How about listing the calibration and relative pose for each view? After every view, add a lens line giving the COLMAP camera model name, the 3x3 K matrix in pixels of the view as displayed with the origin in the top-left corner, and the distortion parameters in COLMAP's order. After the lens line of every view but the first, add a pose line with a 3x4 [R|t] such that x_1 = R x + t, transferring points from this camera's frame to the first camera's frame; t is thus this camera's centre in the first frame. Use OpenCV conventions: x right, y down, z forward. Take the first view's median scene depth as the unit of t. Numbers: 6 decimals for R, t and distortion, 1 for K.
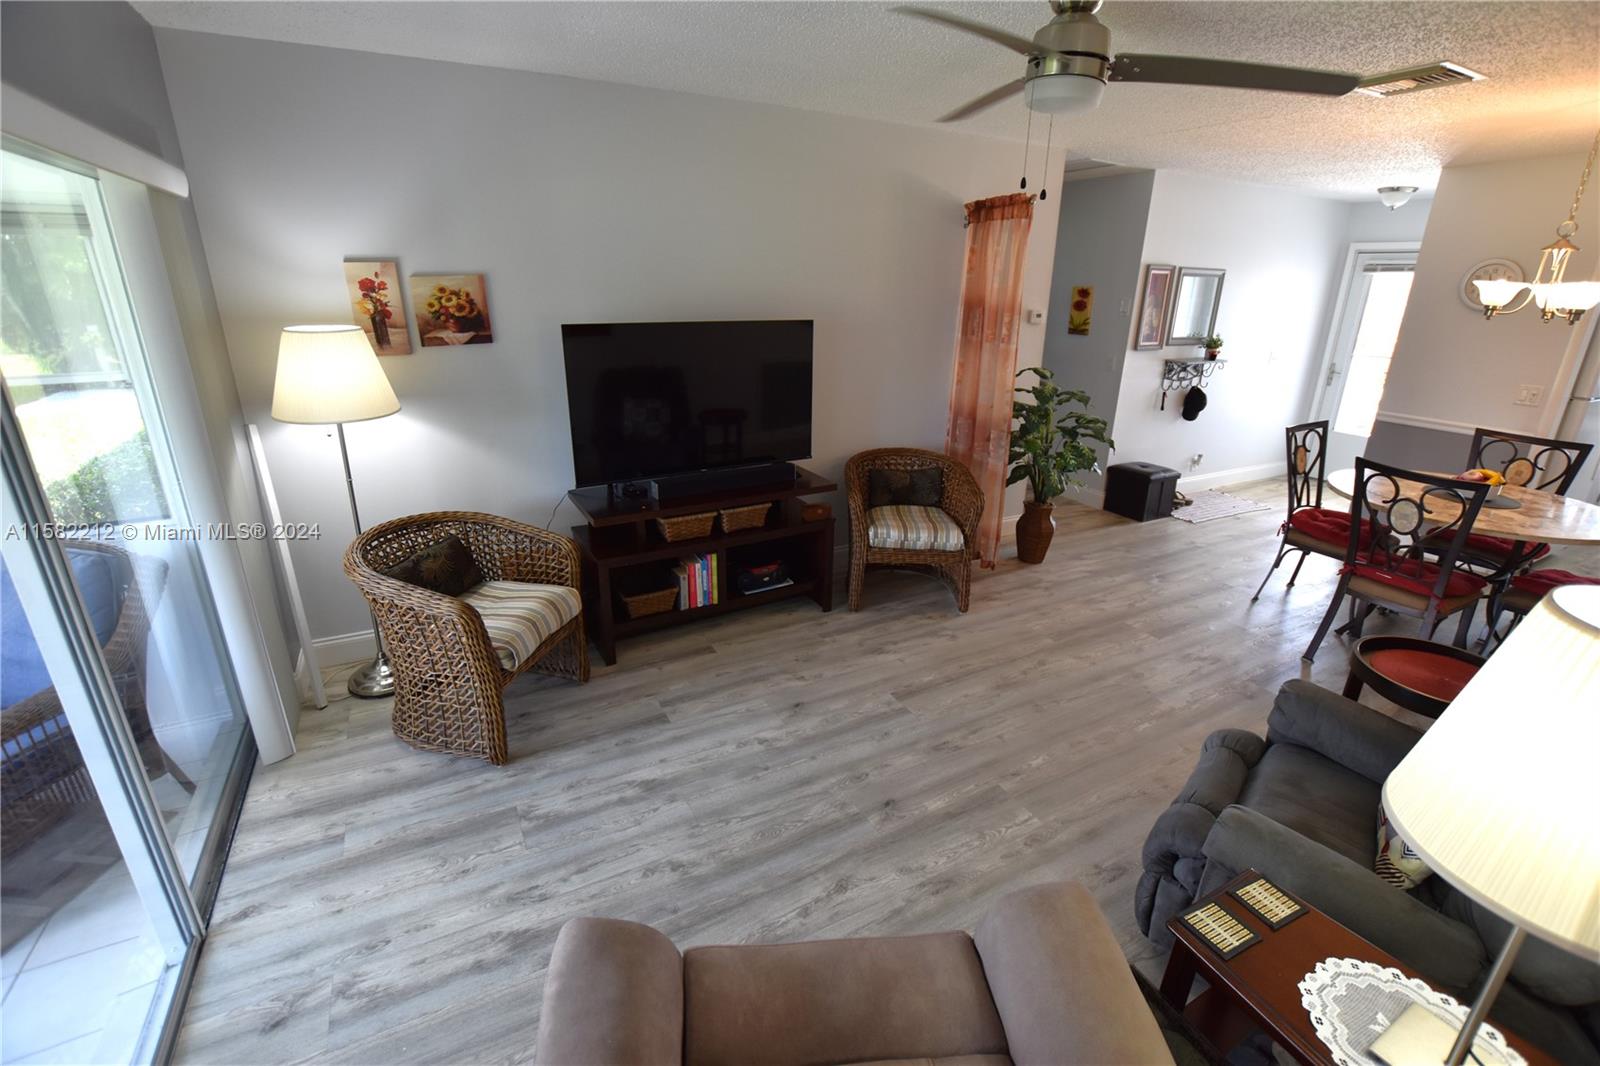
lens RADIAL K [[702.6, 0, 808.3], [0, 702.6, 533.8], [0, 0, 1]] dist [-0.035325, 0.004920]
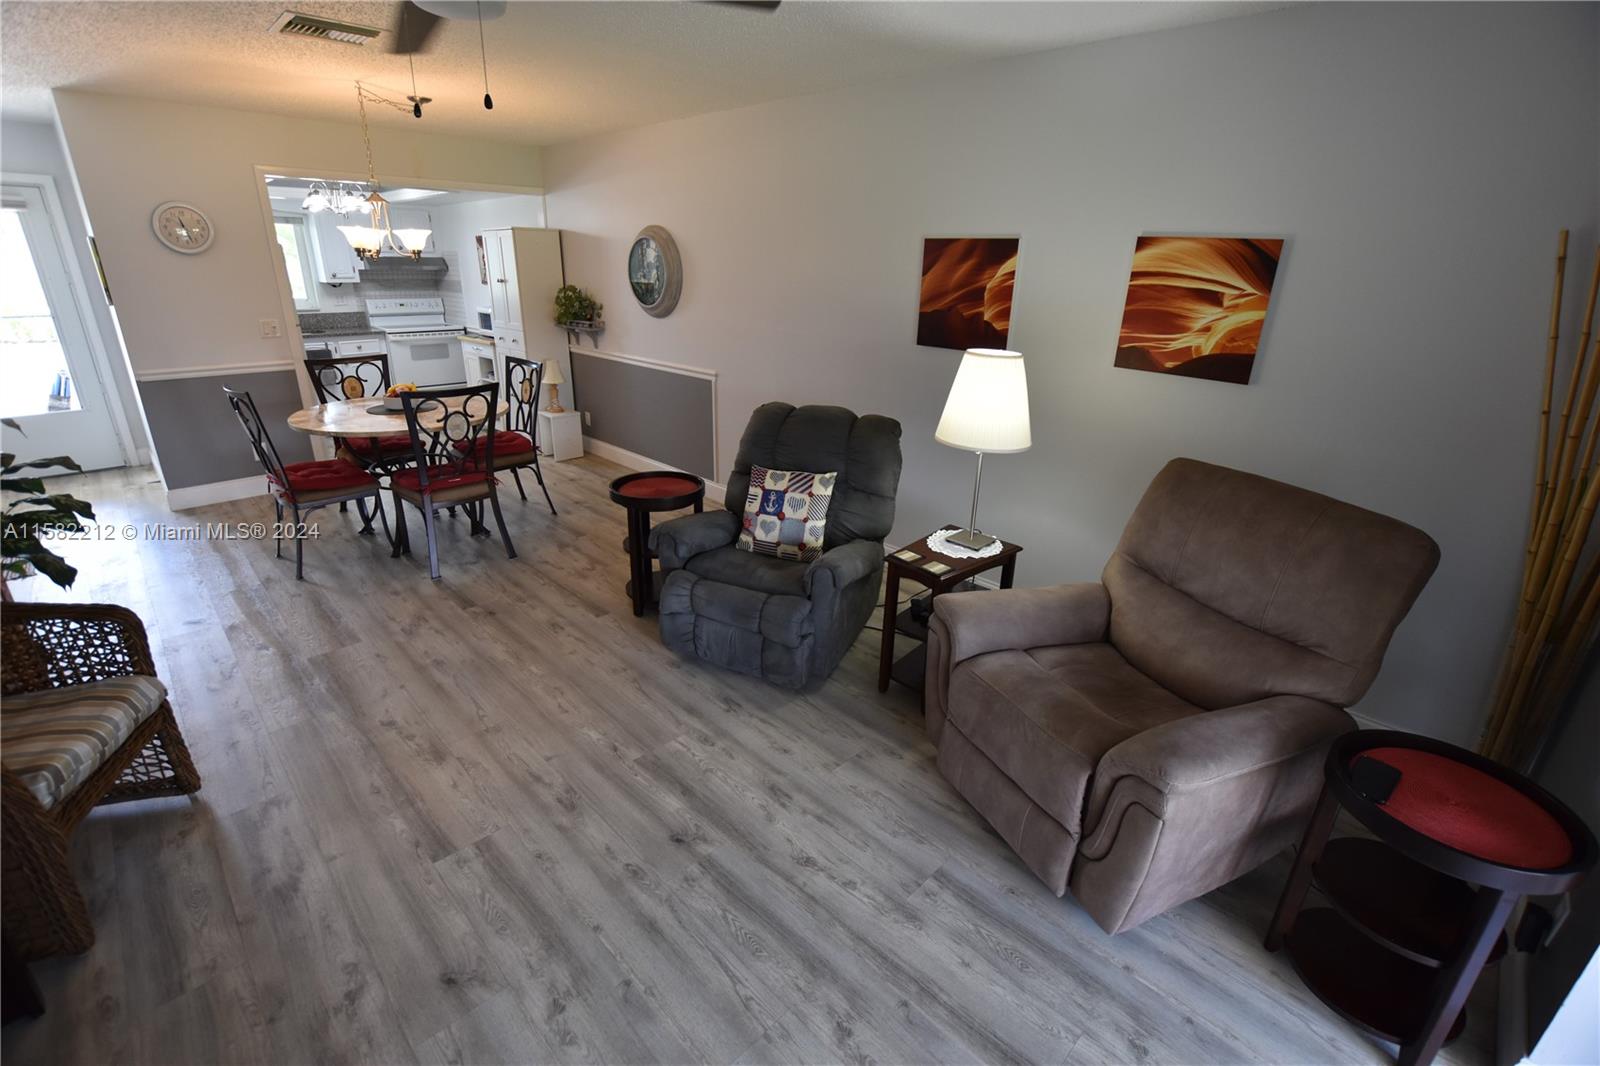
lens RADIAL K [[702.6, 0, 800.8], [0, 702.6, 532.7], [0, 0, 1]] dist [-0.035325, 0.004920]
pose [[-0.276742, -0.366114, 0.888467, -0.420523], [0.293921, 0.848017, 0.440997, -0.209944], [-0.914890, 0.383182, -0.127073, 0.610177]]
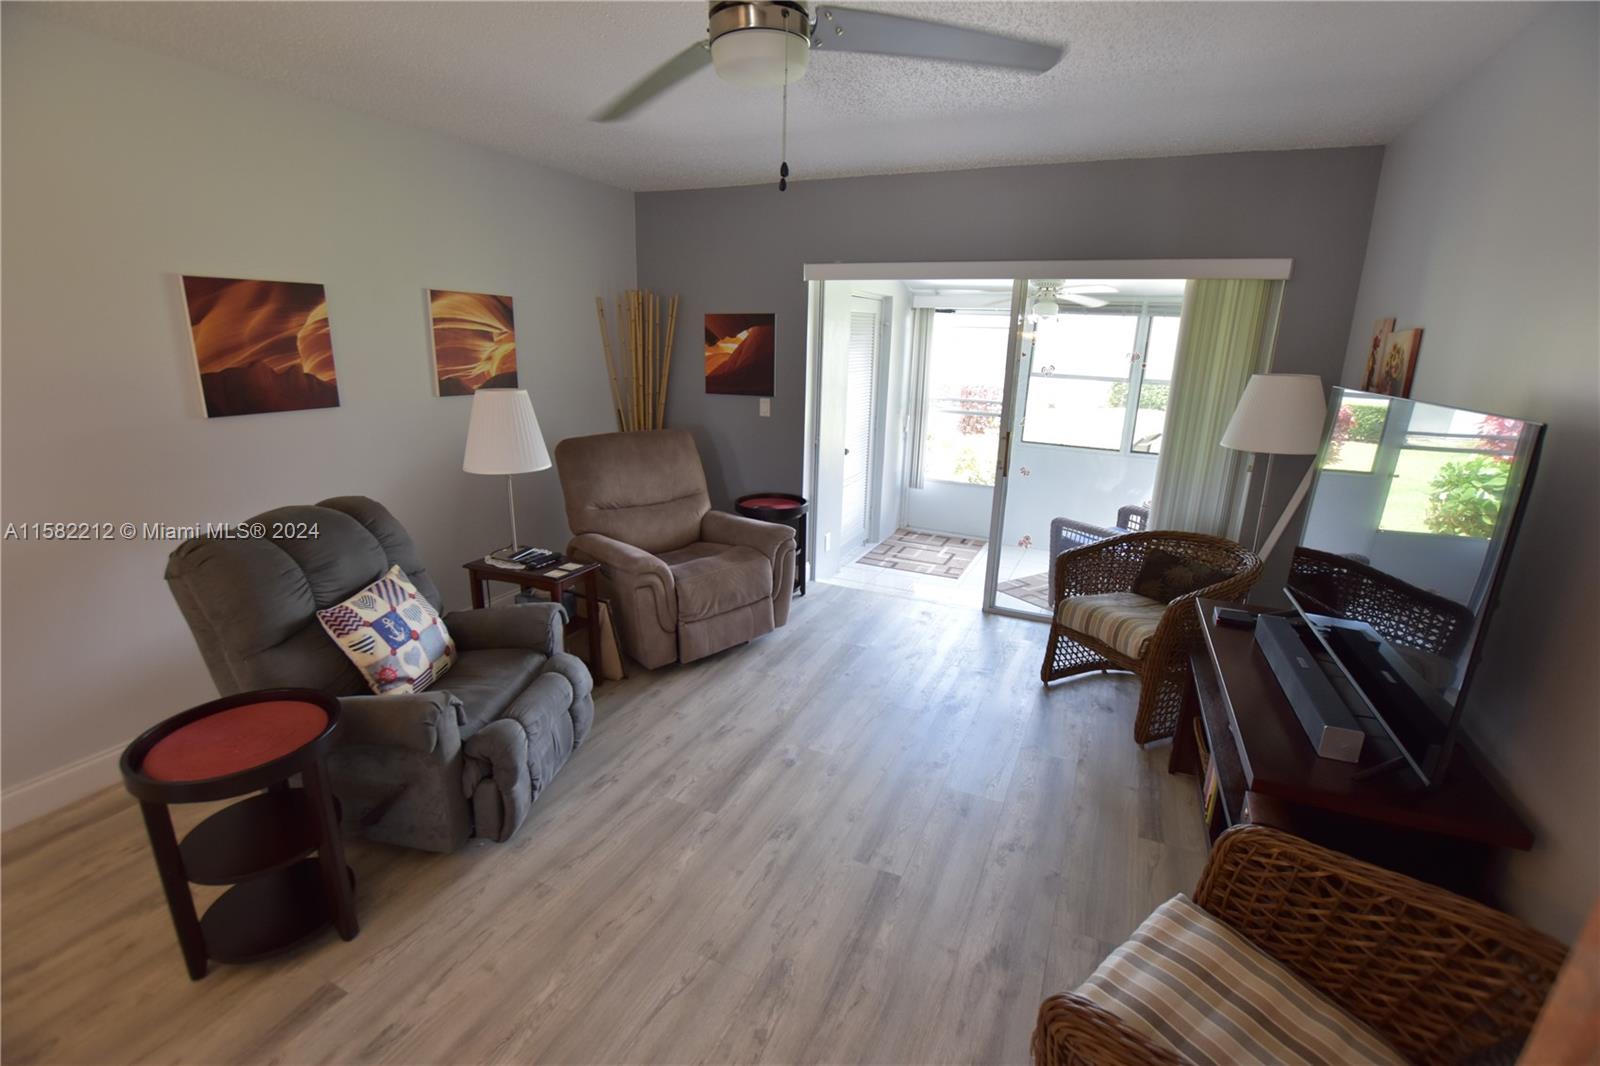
lens RADIAL K [[702.6, 0, 802.7], [0, 702.6, 533.8], [0, 0, 1]] dist [-0.035325, 0.004920]
pose [[-0.806768, 0.121128, -0.578319, 0.533344], [-0.238664, 0.828561, 0.506483, -0.374949], [0.540522, 0.546639, -0.639548, 1.140955]]
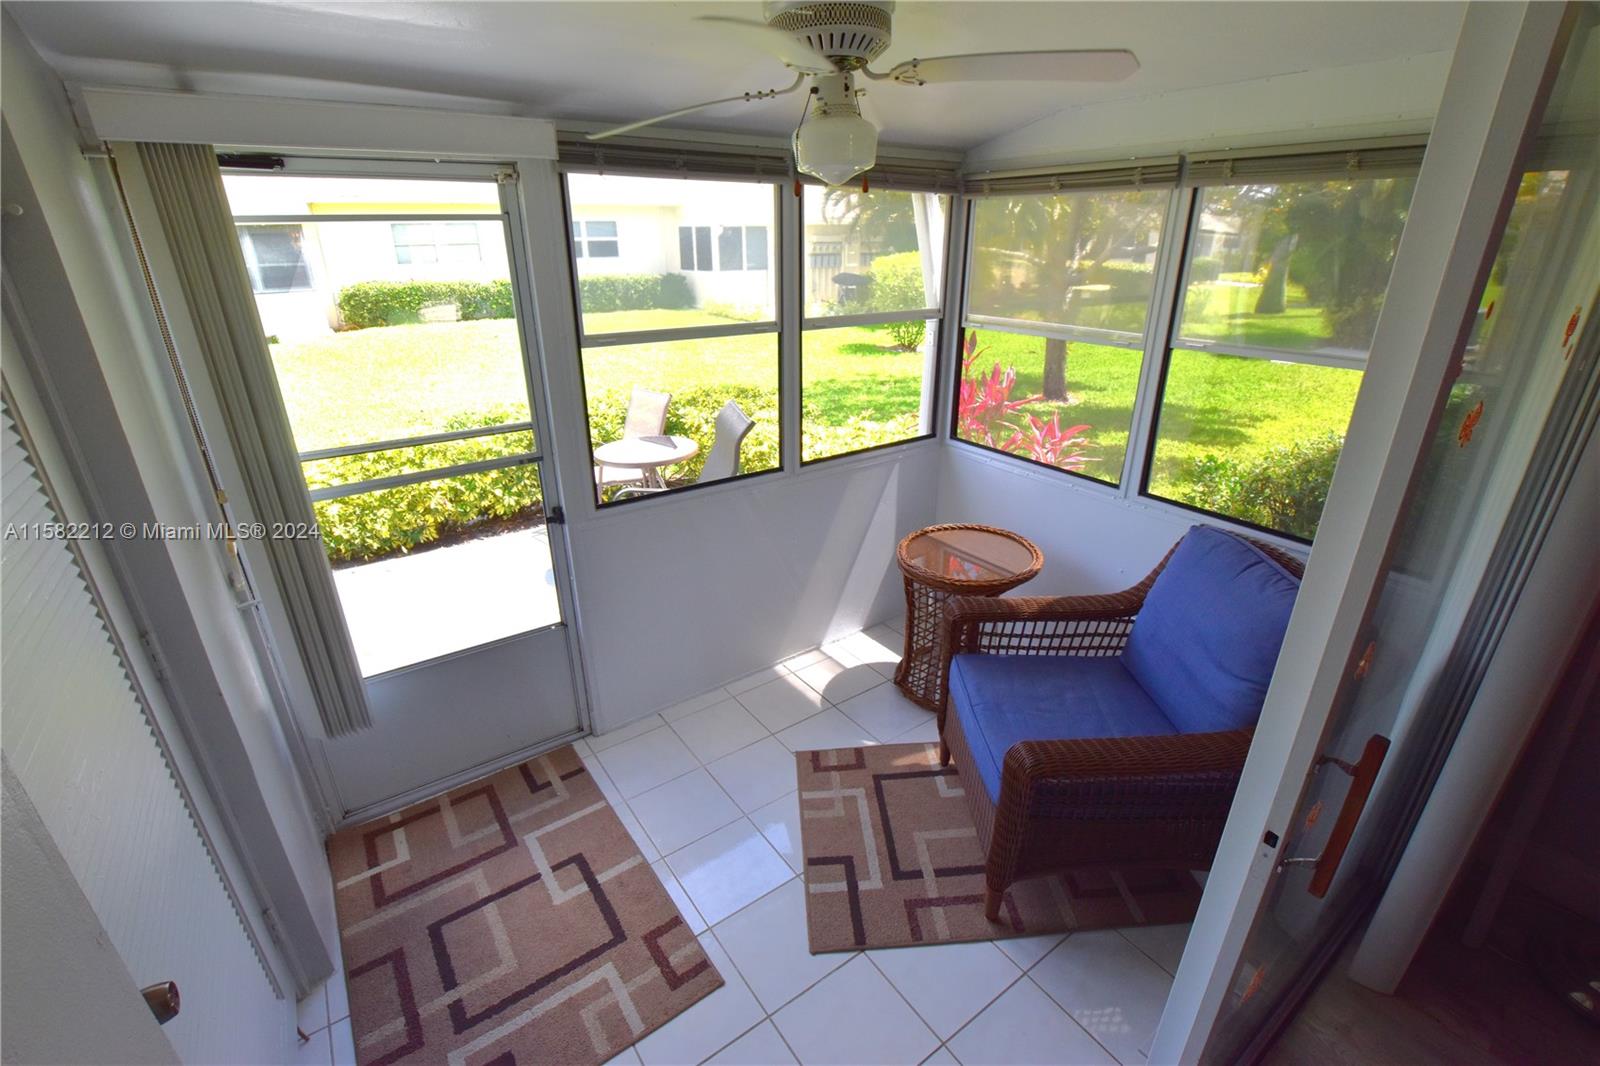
lens RADIAL K [[702.6, 0, 796.4], [0, 702.6, 532.1], [0, 0, 1]] dist [-0.035325, 0.004920]
pose [[0.111153, 0.370123, -0.922309, -0.309696], [-0.329719, 0.889228, 0.317111, -0.062897], [0.937513, 0.268854, 0.220877, 0.175374]]
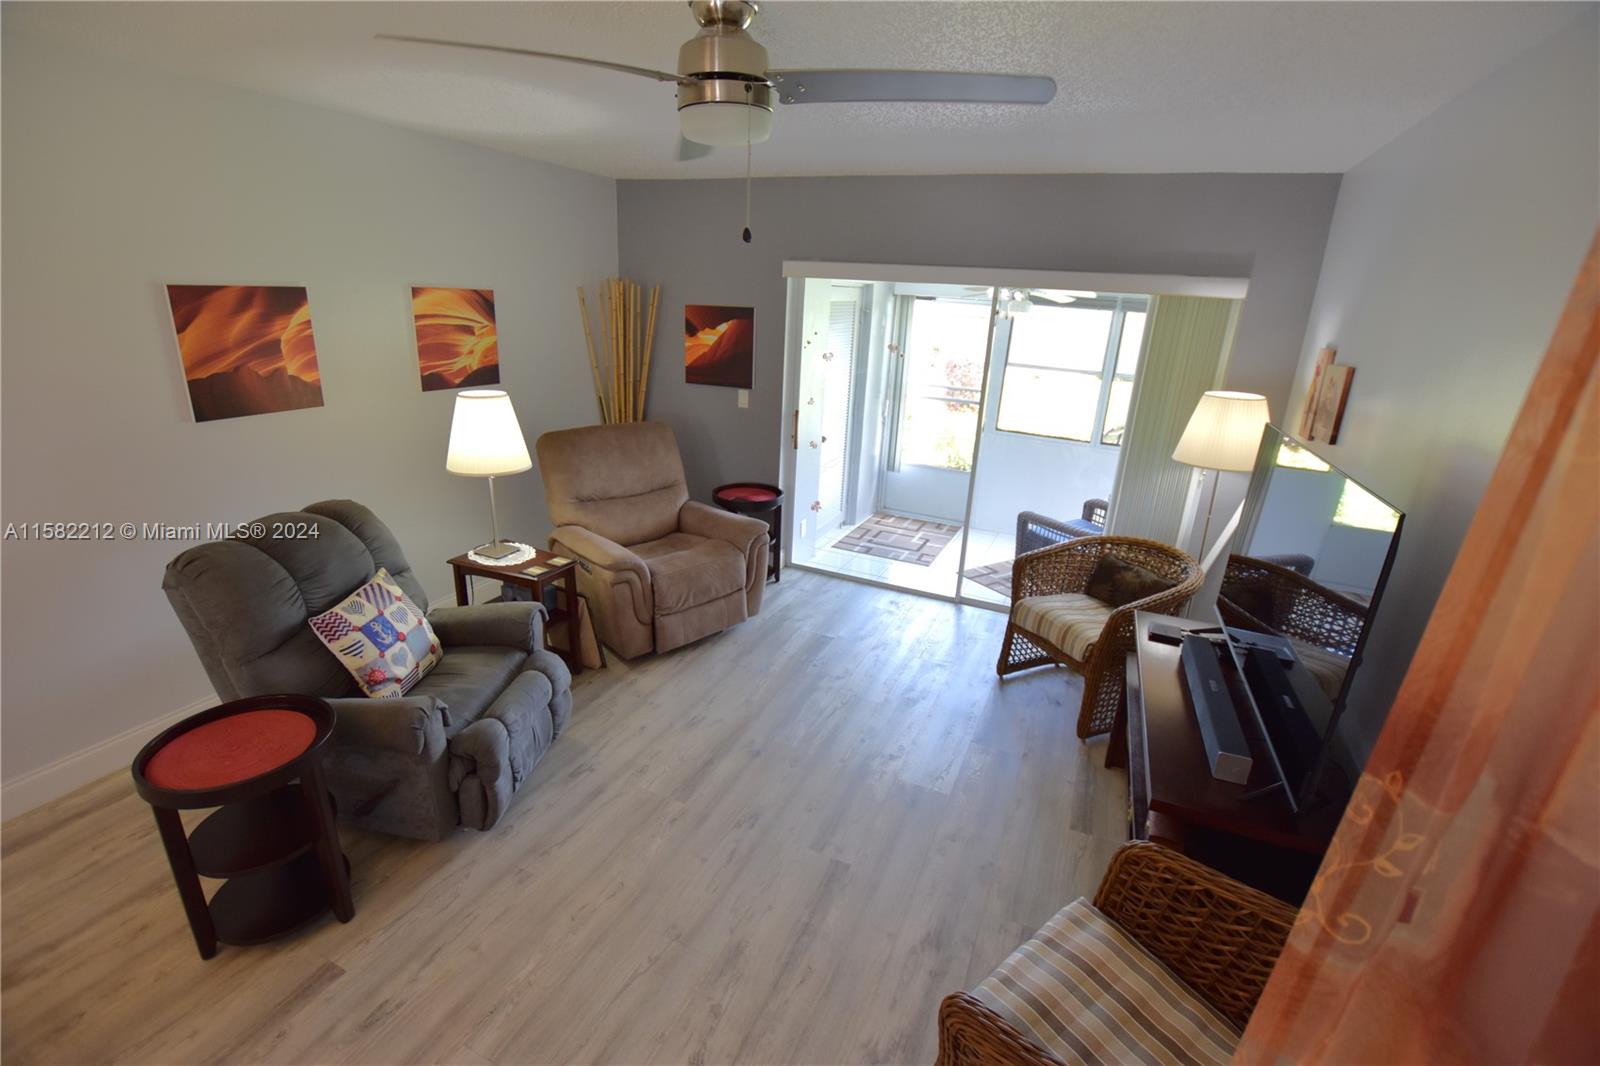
lens RADIAL K [[702.6, 0, 805.8], [0, 702.6, 532.8], [0, 0, 1]] dist [-0.035325, 0.004920]
pose [[-0.795798, 0.139540, -0.589266, 0.534163], [-0.266074, 0.793553, 0.547247, -0.456597], [0.543976, 0.592286, -0.594380, 1.148704]]
